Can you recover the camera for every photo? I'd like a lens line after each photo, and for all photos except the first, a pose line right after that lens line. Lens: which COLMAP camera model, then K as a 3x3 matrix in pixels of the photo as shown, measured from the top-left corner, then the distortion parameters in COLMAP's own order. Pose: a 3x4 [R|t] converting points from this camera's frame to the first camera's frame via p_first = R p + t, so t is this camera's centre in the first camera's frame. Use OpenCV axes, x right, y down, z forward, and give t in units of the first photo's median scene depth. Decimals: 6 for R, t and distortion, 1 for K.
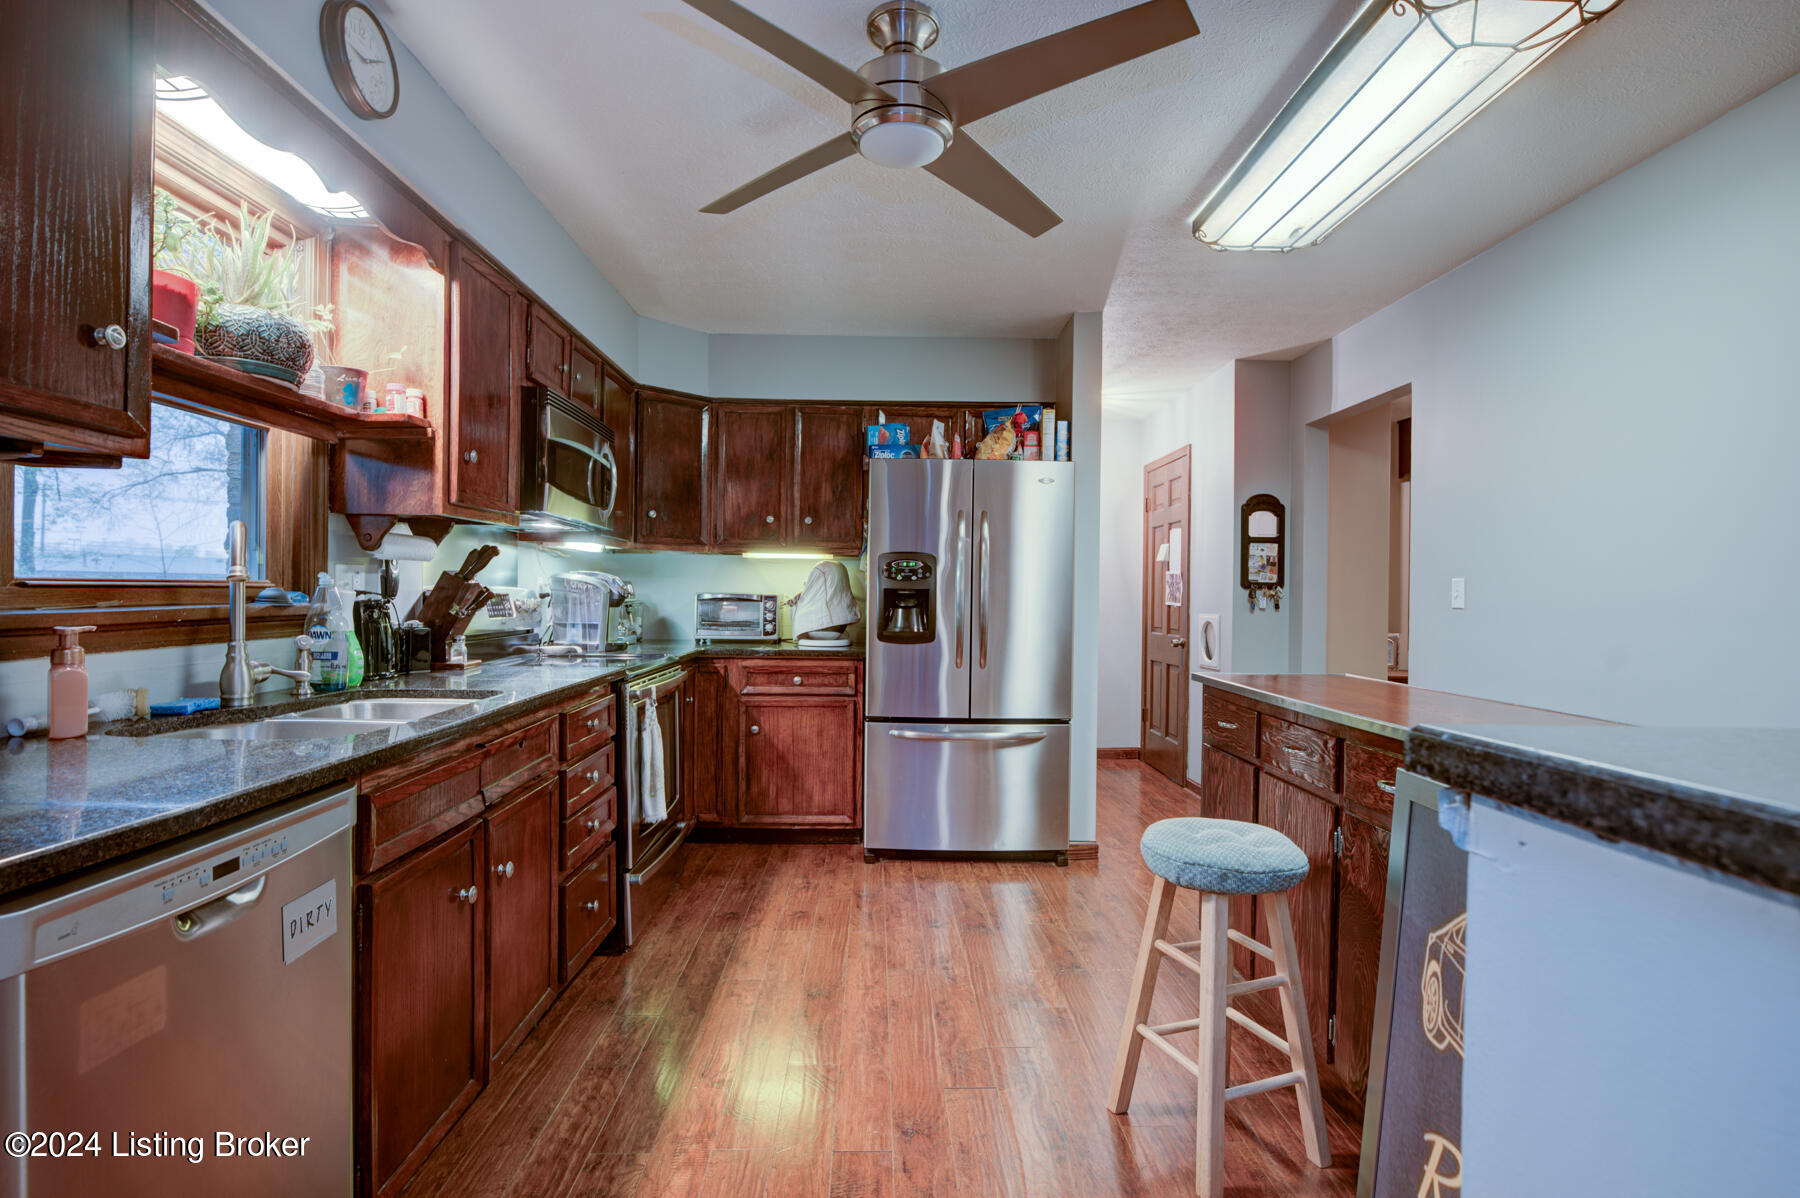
lens RADIAL K [[889.8, 0, 903.7], [0, 889.8, 599.9], [0, 0, 1]] dist [0.000969, 0.000392]
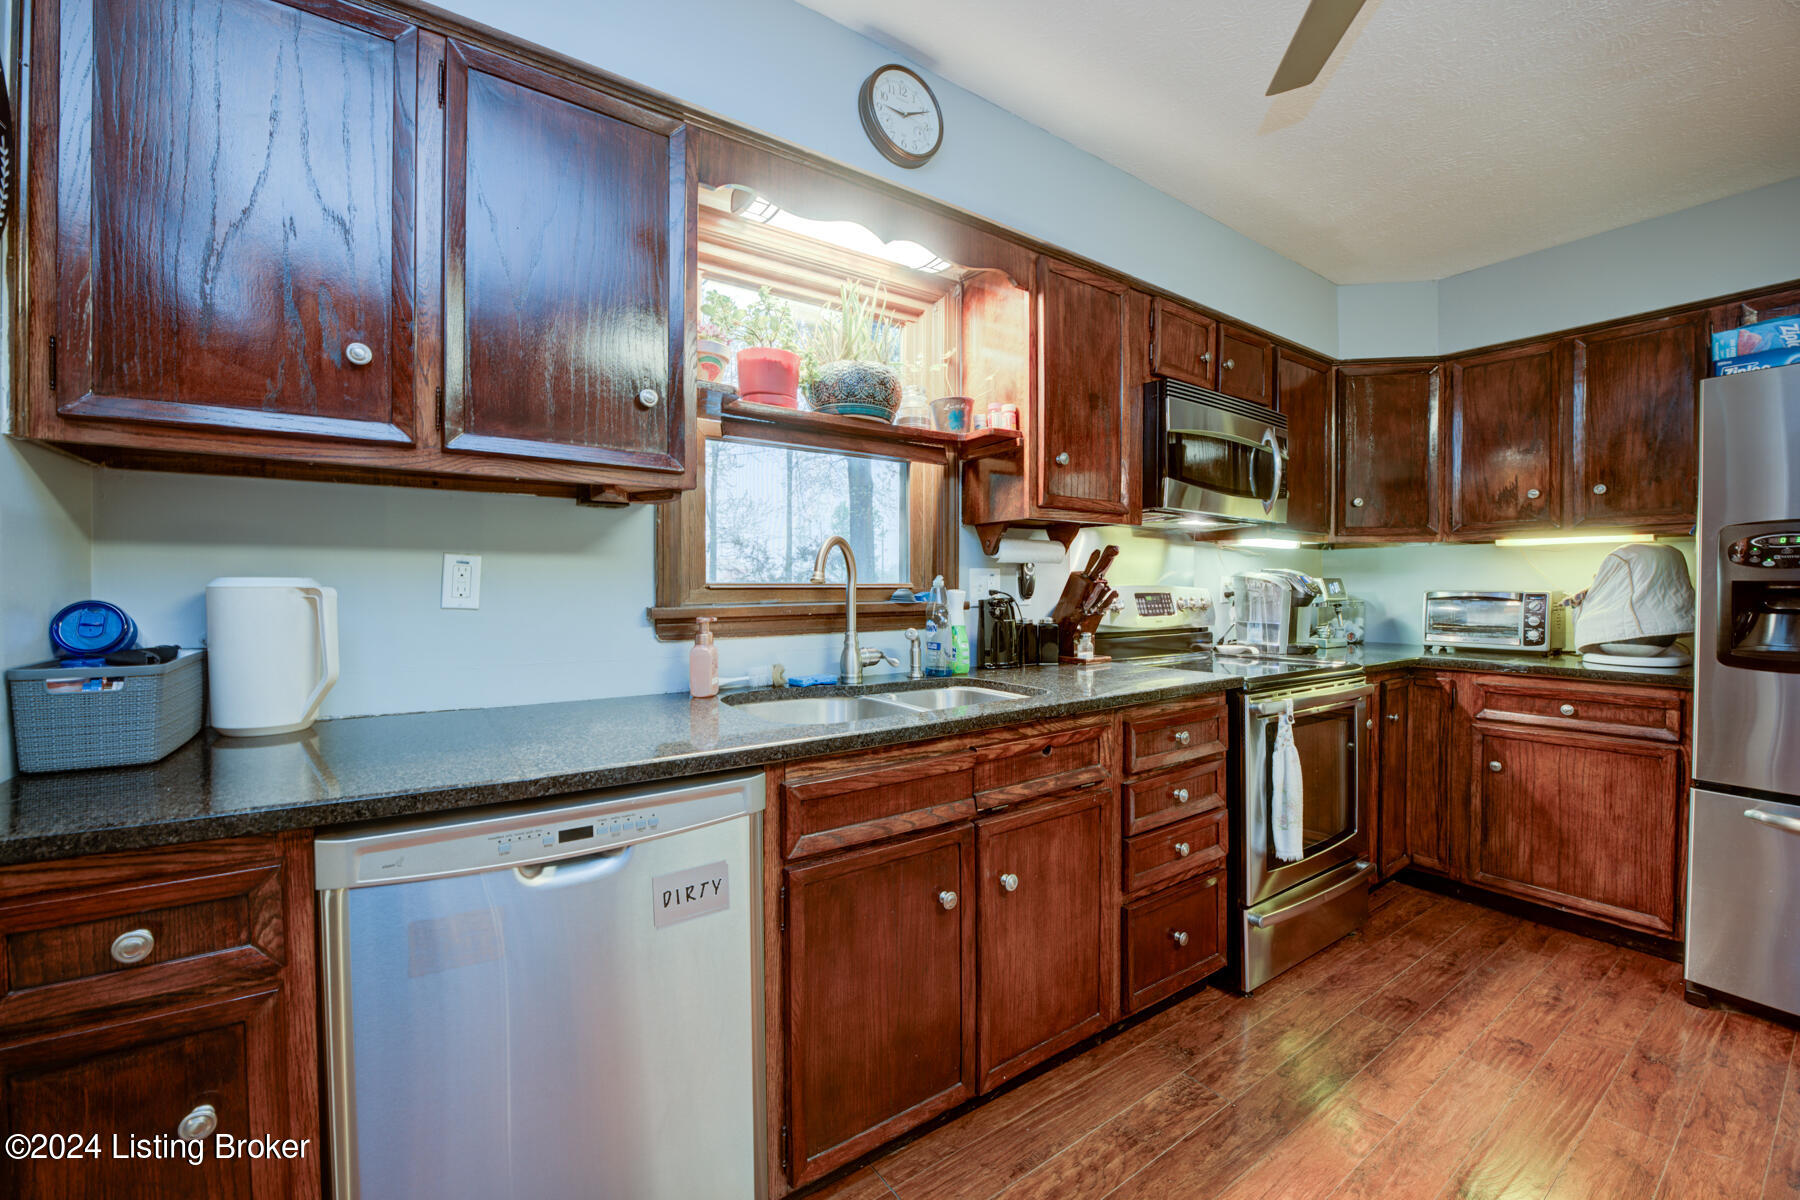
lens RADIAL K [[716.8, 0, 897.6], [0, 716.8, 600.7], [0, 0, 1]] dist [-0.023519, 0.000679]
pose [[0.547156, 0.002867, -0.837026, 0.083006], [-0.000765, 0.999995, 0.002925, -0.000041], [0.837030, -0.000960, 0.547156, 0.311929]]
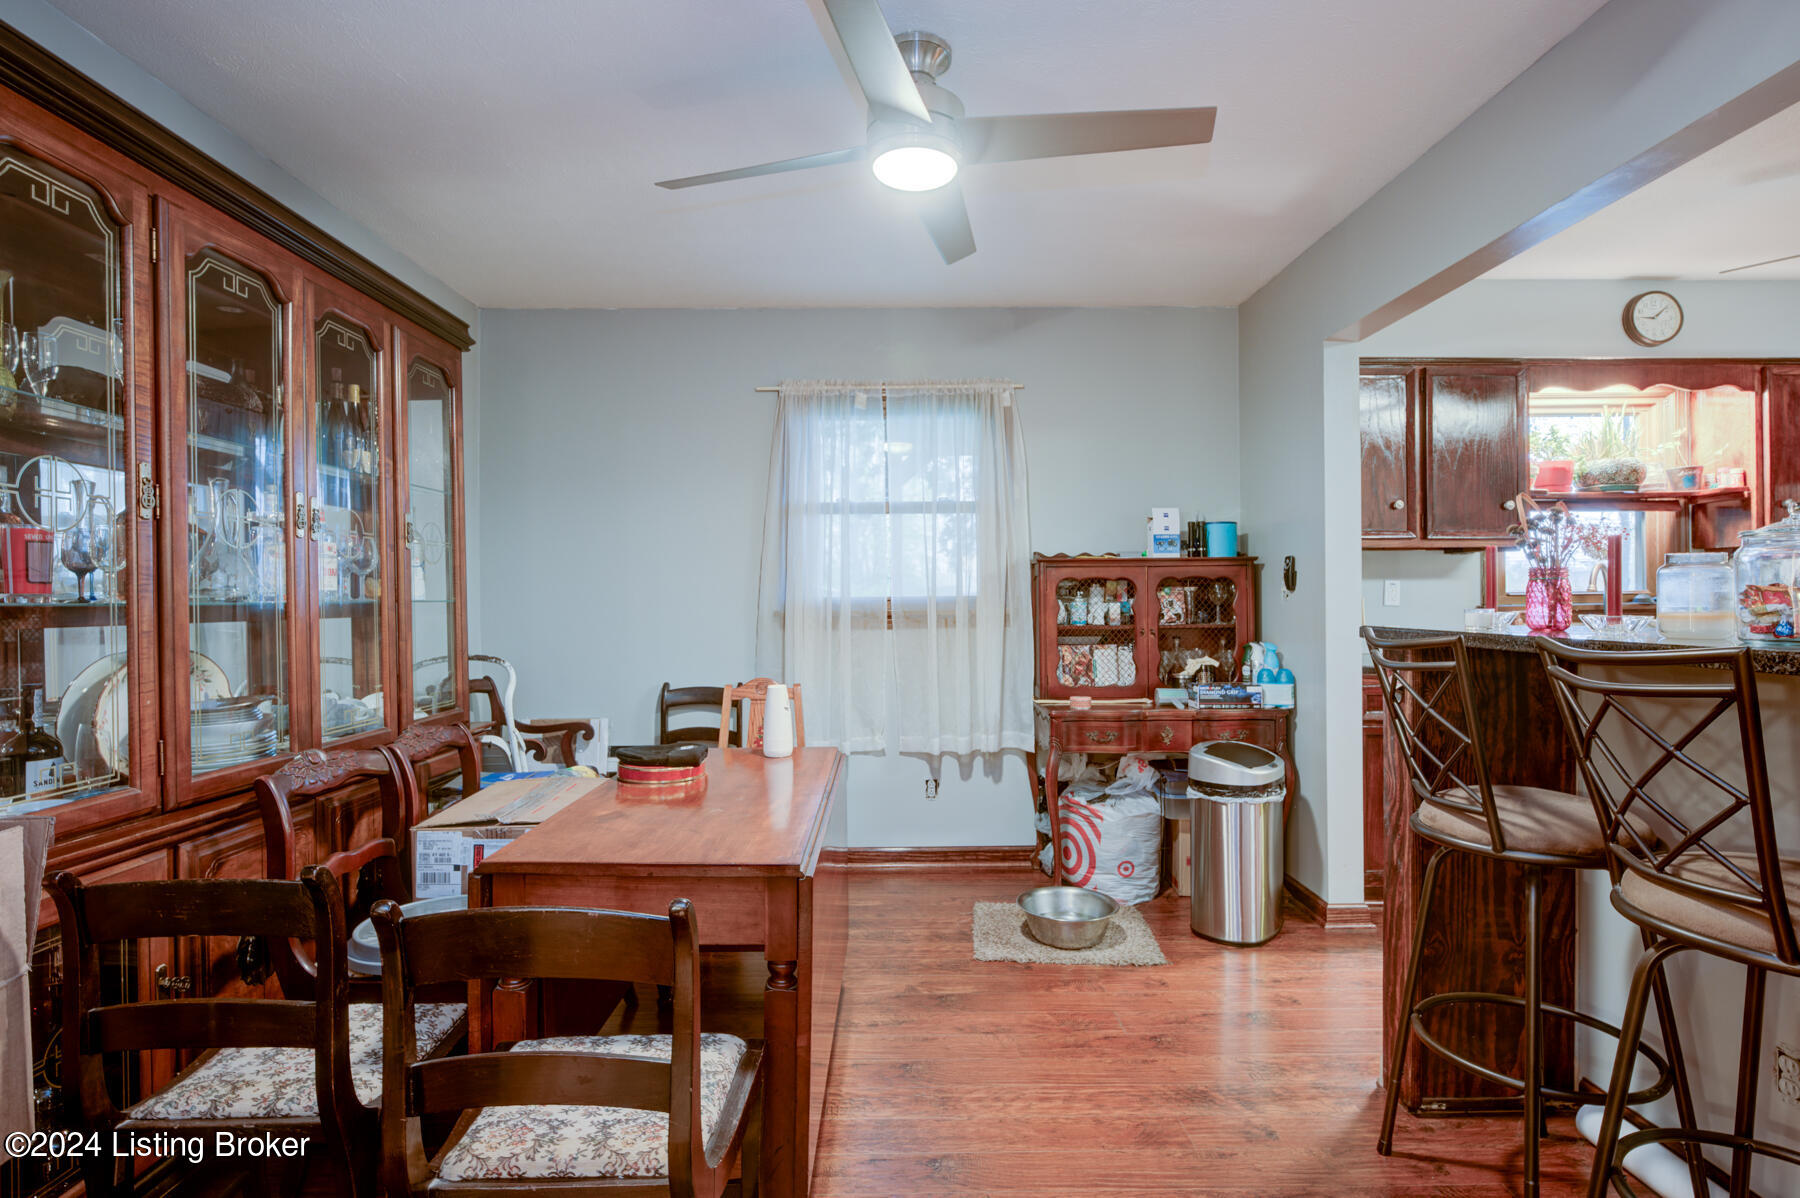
lens RADIAL K [[875.5, 0, 899.1], [0, 875.5, 599.2], [0, 0, 1]] dist [-0.002918, -0.001086]
pose [[-0.018698, -0.010266, -0.999772, 0.797147], [-0.001131, 0.999947, -0.010247, 0.011269], [0.999825, 0.000939, -0.018708, -0.362781]]
